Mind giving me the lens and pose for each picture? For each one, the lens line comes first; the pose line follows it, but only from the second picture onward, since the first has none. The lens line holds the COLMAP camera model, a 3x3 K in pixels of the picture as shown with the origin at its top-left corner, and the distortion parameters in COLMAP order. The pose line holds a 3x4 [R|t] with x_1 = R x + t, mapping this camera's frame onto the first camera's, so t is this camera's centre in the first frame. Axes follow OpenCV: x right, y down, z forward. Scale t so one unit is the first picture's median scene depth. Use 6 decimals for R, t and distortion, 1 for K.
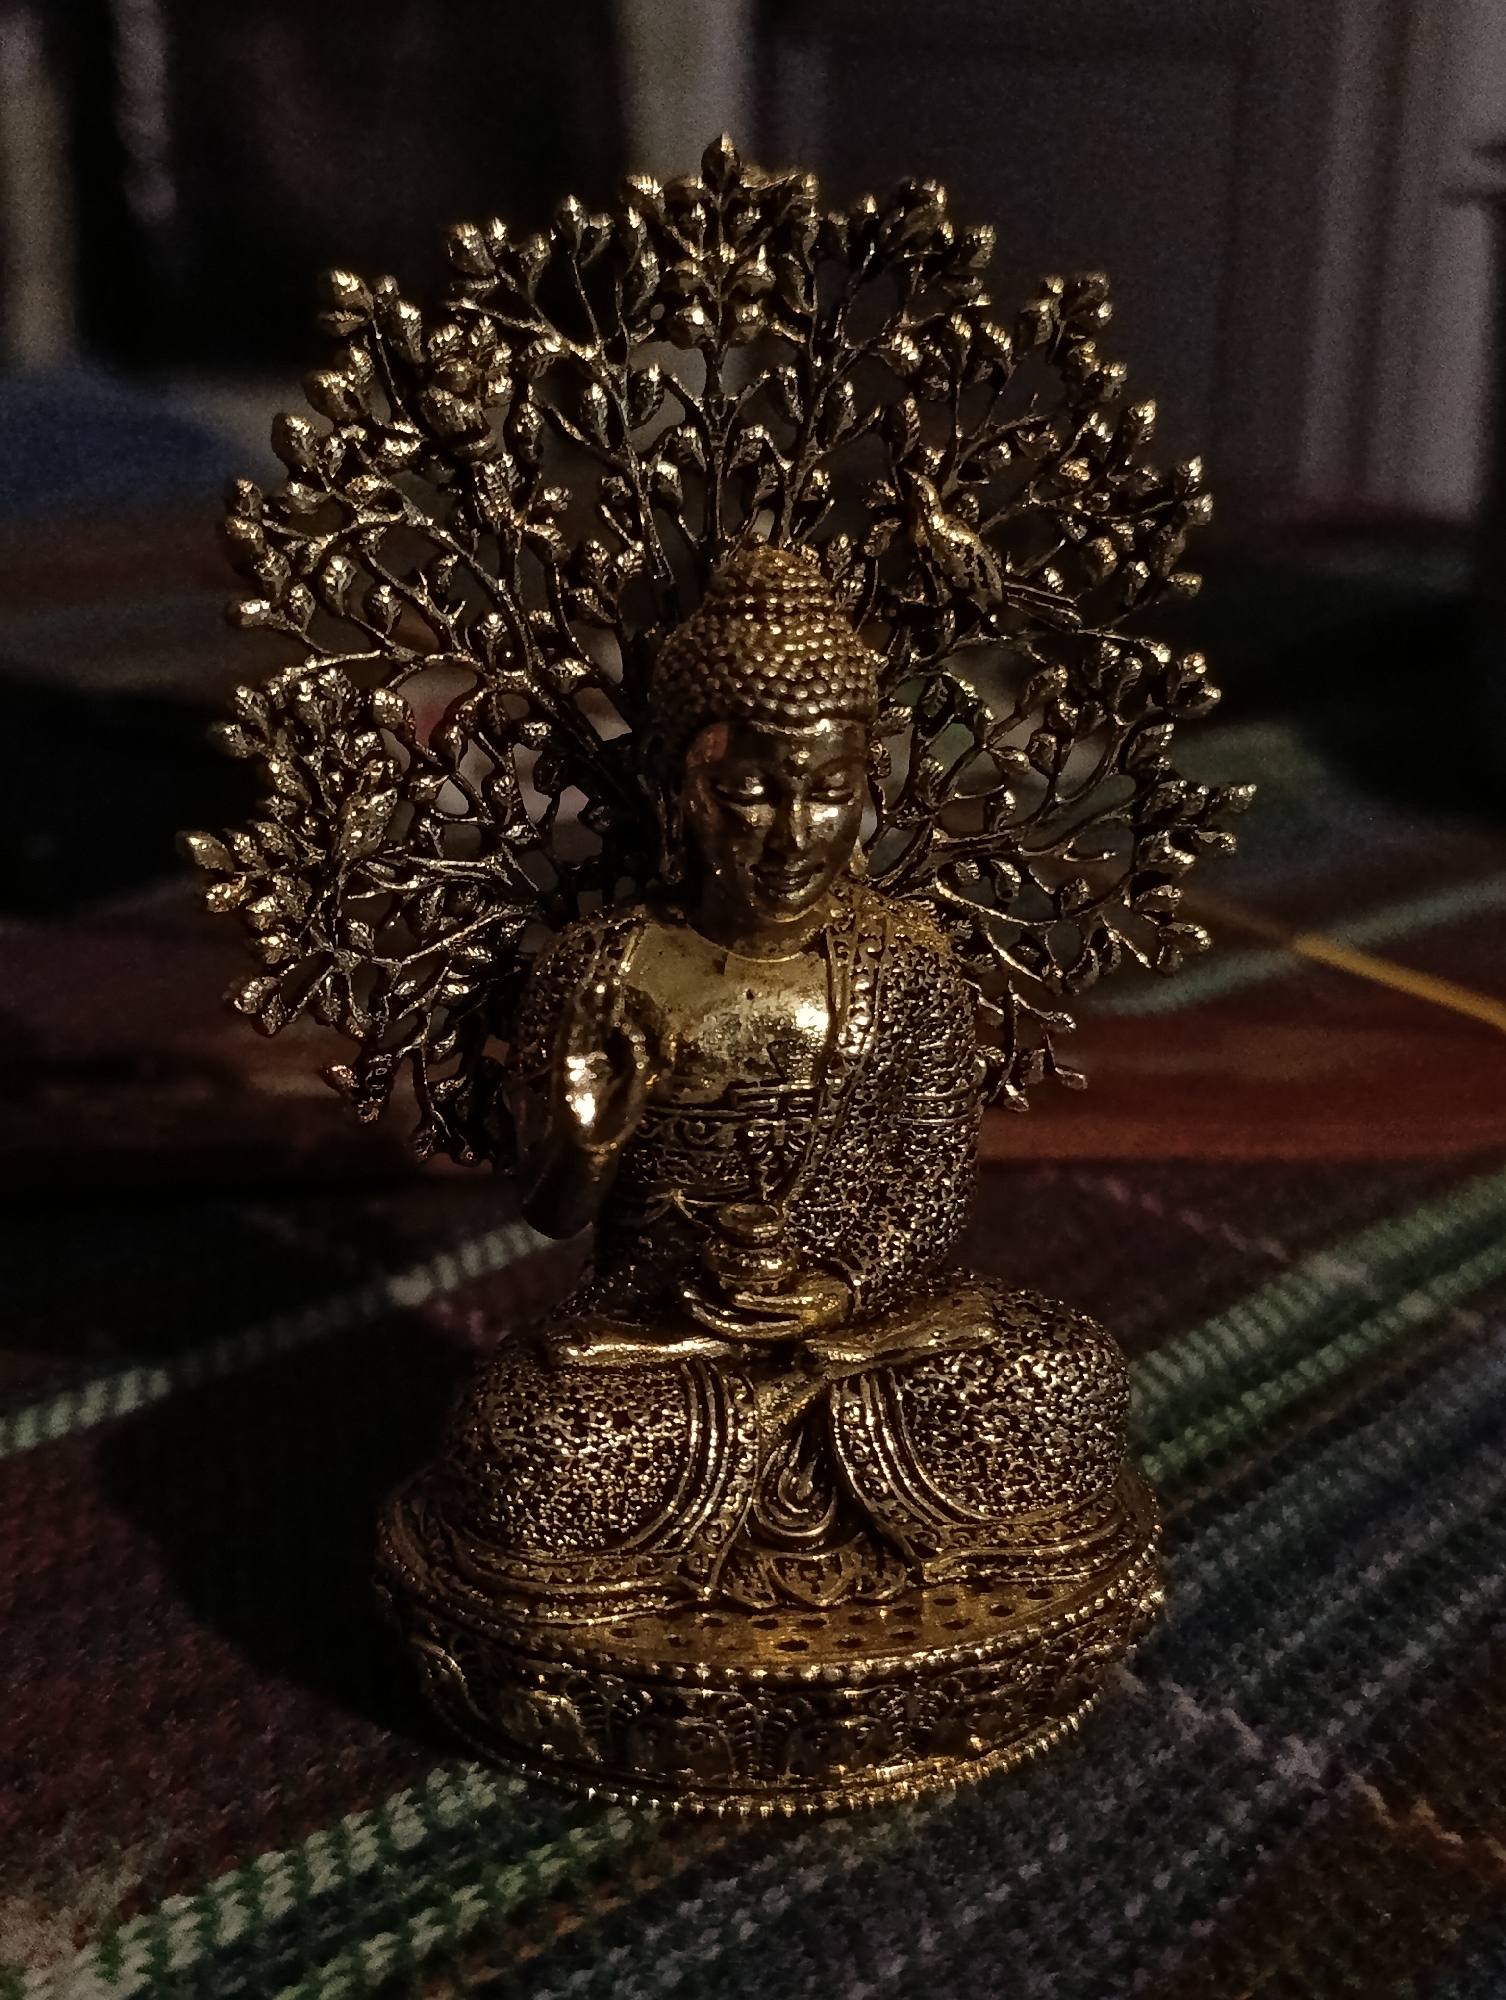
lens RADIAL K [[2660.5, 0, 748.3], [0, 2660.5, 1005.2], [0, 0, 1]] dist [0.004649, 0.012181]
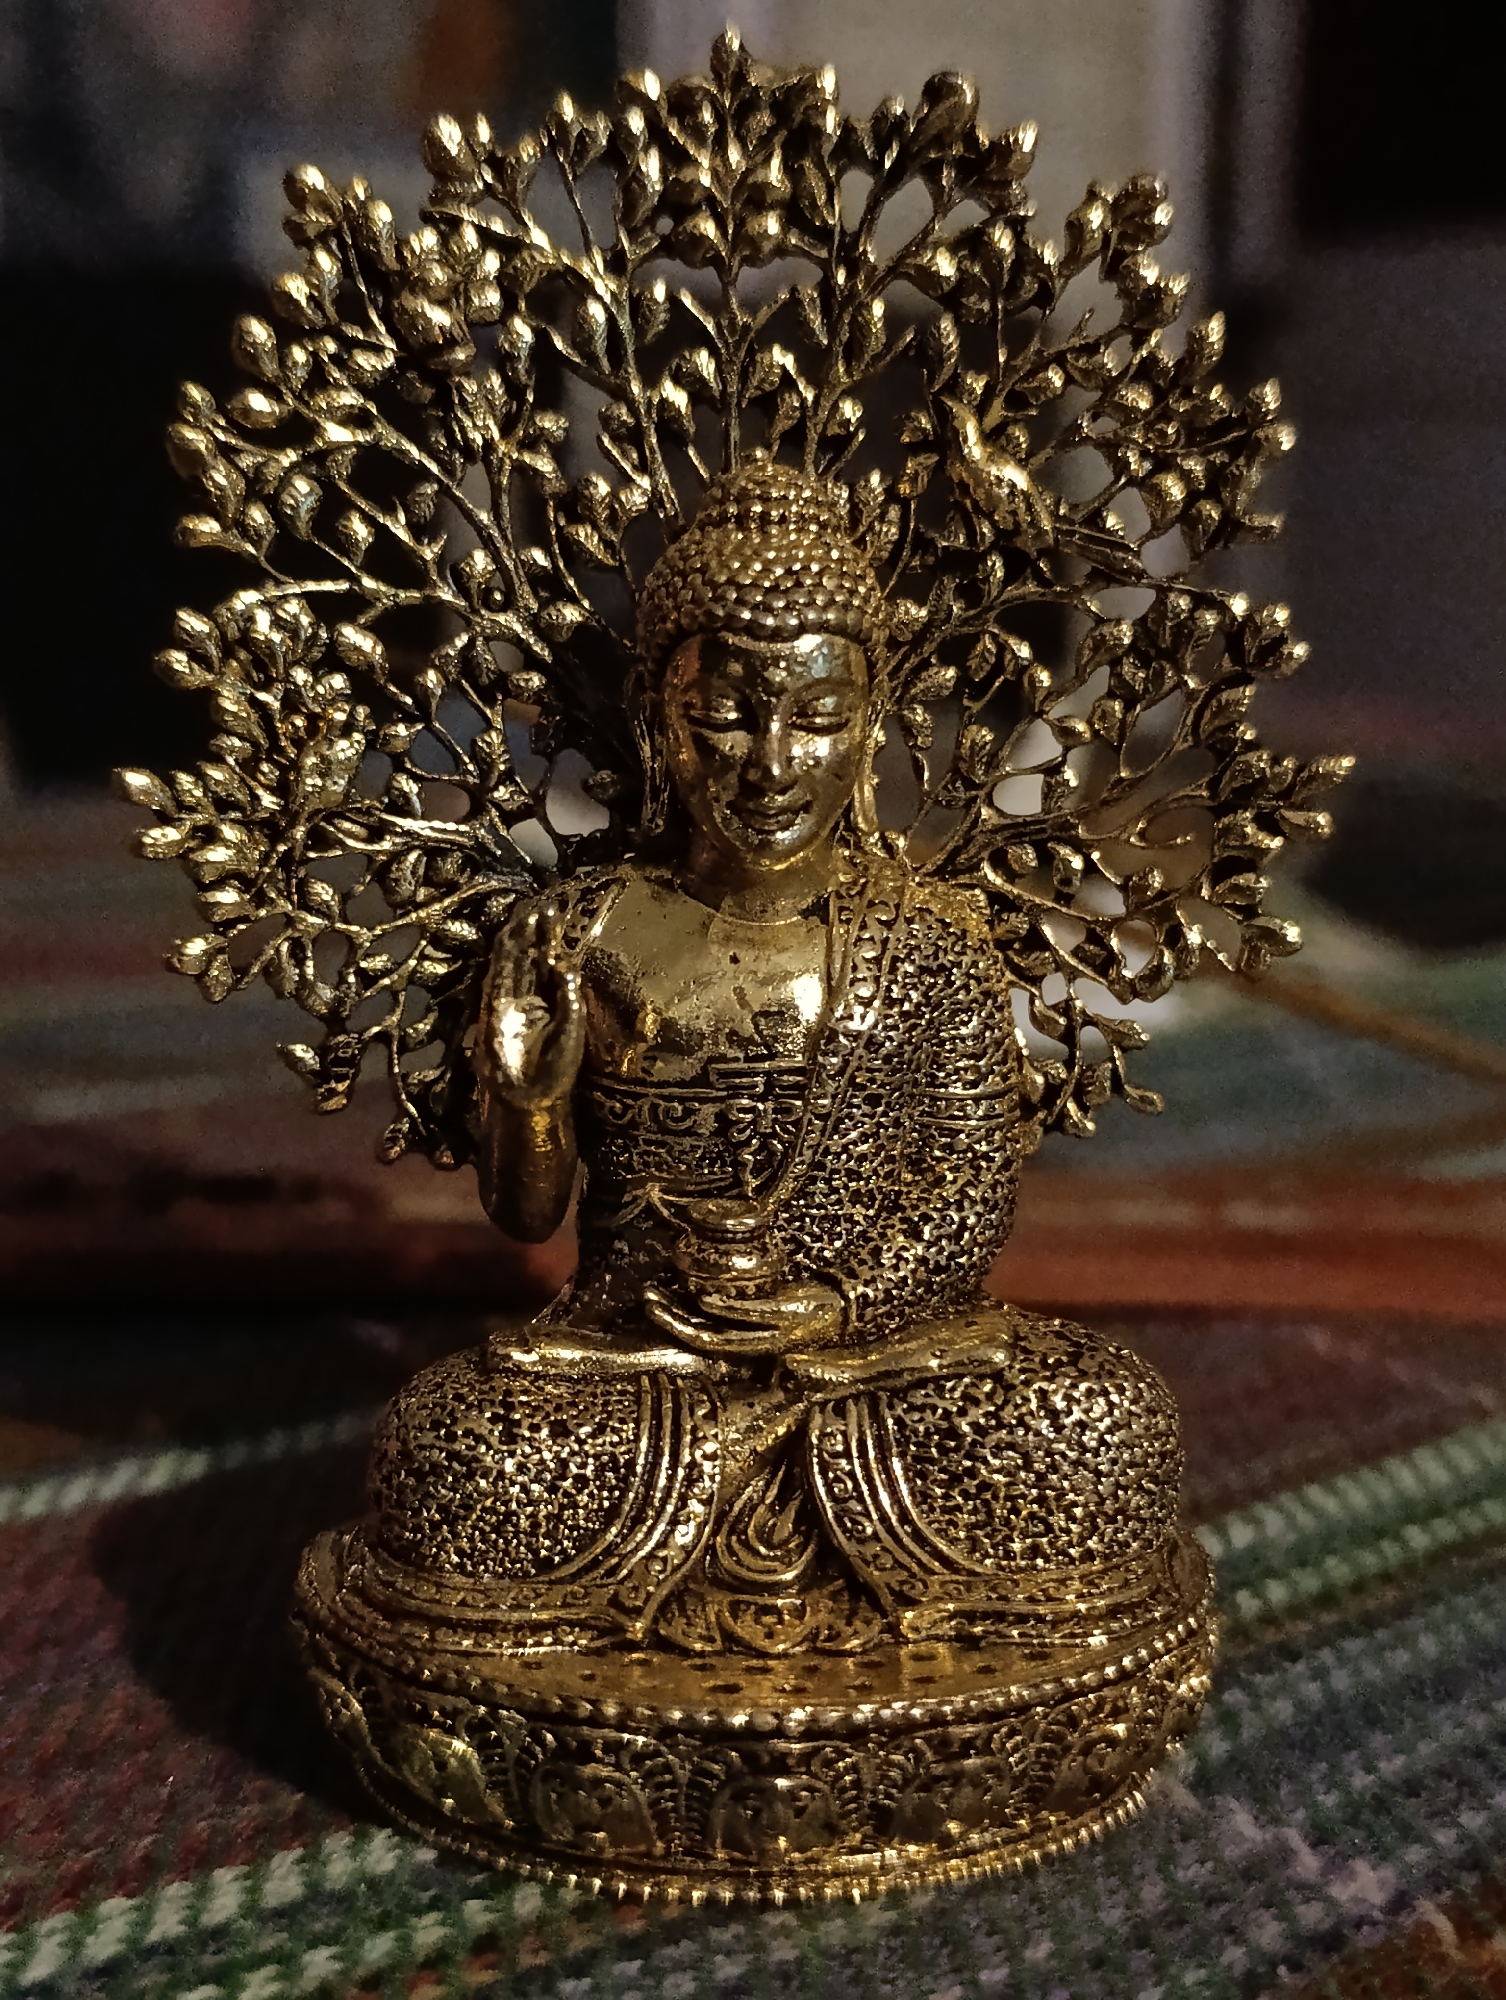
lens RADIAL K [[2724.8, 0, 758.4], [0, 2724.8, 994.4], [0, 0, 1]] dist [-0.010564, -0.045451]
pose [[0.989759, 0.013326, -0.142122, 0.136157], [-0.030147, 0.992690, -0.116866, 0.112669], [0.139526, 0.119954, 0.982926, 0.113740]]
